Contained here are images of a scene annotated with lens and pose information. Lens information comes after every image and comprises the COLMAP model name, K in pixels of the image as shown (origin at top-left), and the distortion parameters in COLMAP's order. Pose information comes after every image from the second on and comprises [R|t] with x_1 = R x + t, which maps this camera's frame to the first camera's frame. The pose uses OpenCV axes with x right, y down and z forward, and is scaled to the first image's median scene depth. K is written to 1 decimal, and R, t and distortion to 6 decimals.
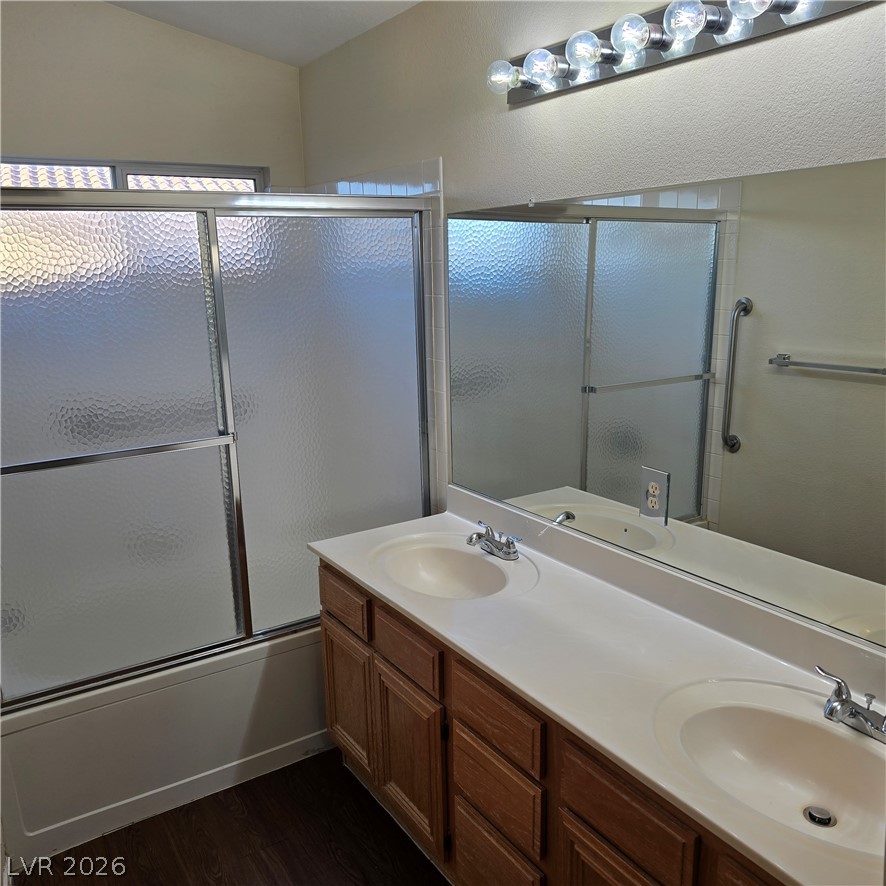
lens RADIAL K [[797.5, 0, 439.7], [0, 797.5, 444.6], [0, 0, 1]] dist [0.039102, -0.043150]
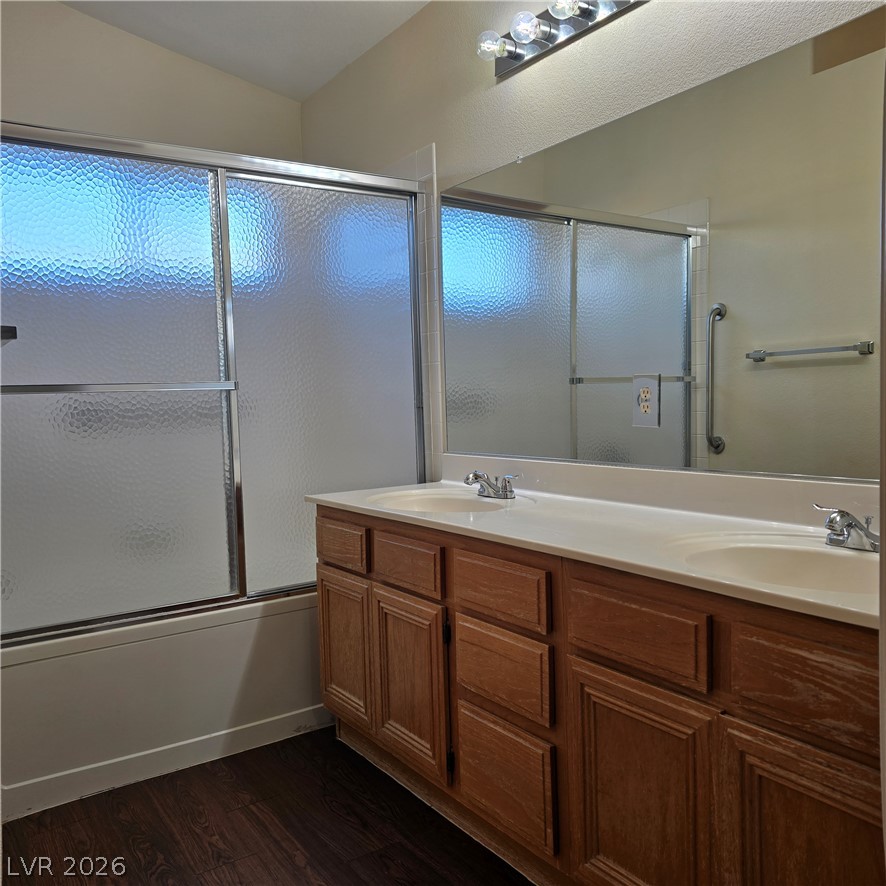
lens RADIAL K [[797.5, 0, 444.0], [0, 797.5, 449.3], [0, 0, 1]] dist [0.039102, -0.043150]
pose [[0.999594, -0.006919, 0.027632, -0.018645], [0.011487, 0.985595, -0.168733, 0.246809], [-0.026066, 0.168982, 0.985274, -0.003158]]
